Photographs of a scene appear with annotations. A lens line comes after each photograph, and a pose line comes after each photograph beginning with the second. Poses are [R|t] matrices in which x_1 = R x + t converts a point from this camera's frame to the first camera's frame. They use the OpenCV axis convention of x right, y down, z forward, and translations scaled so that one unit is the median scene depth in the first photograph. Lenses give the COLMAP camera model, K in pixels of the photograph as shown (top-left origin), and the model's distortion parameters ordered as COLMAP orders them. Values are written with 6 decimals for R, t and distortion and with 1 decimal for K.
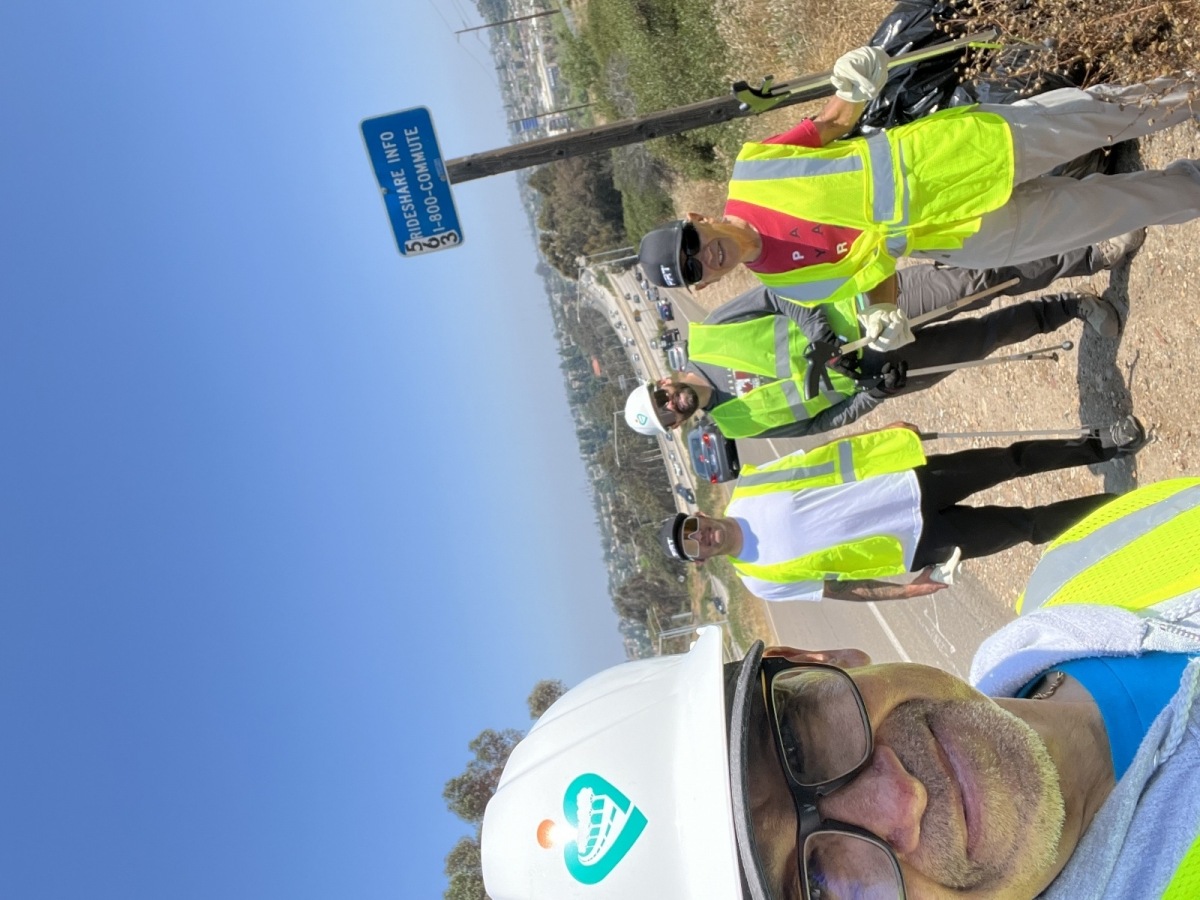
lens RADIAL K [[1080.9, 0, 592.9], [0, 1080.9, 453.9], [0, 0, 1]] dist [0.082418, -0.001780]
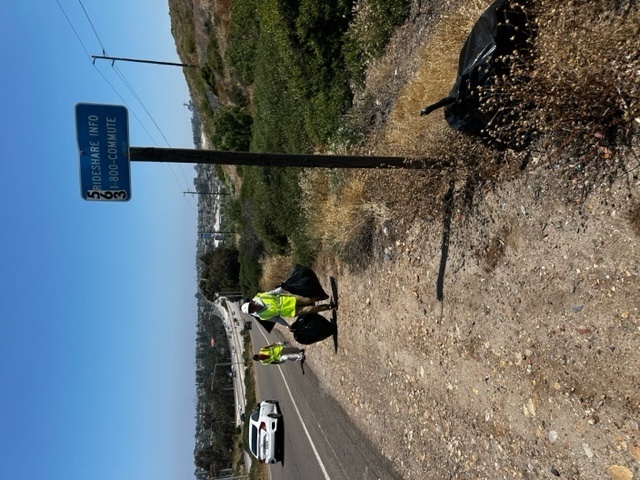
lens RADIAL K [[462.4, 0, 328.2], [0, 462.4, 249.1], [0, 0, 1]] dist [0.044634, -0.056342]
pose [[0.956629, 0.213283, 0.198421, 0.011842], [-0.145129, 0.939528, -0.310202, 0.011347], [-0.252583, 0.267951, 0.929733, 0.135765]]
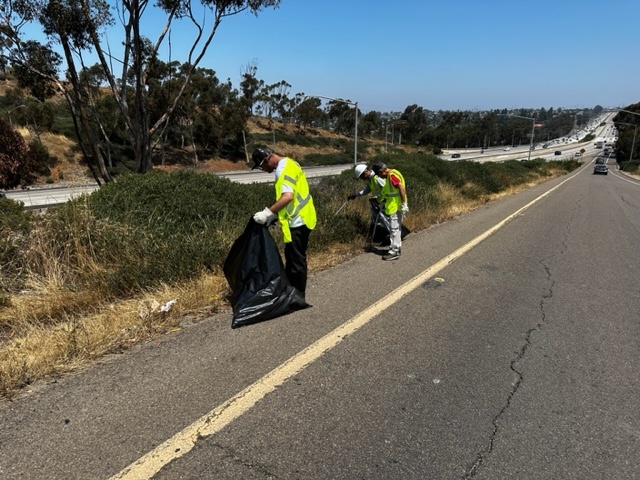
lens RADIAL K [[462.4, 0, 320.8], [0, 462.4, 239.8], [0, 0, 1]] dist [0.044634, -0.056342]
pose [[-0.196160, 0.927283, 0.318853, 0.114761], [-0.921496, -0.285484, 0.263333, 0.051650], [0.335212, -0.242166, 0.910488, 1.313643]]
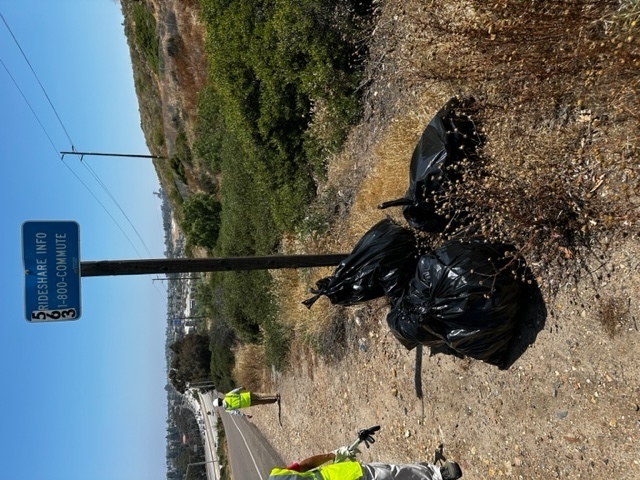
lens RADIAL K [[462.4, 0, 332.4], [0, 462.4, 243.4], [0, 0, 1]] dist [0.044634, -0.056342]
pose [[0.954948, 0.192114, 0.226201, 0.014494], [-0.062796, 0.875745, -0.478672, -0.004906], [-0.290054, 0.442902, 0.848355, 0.138031]]
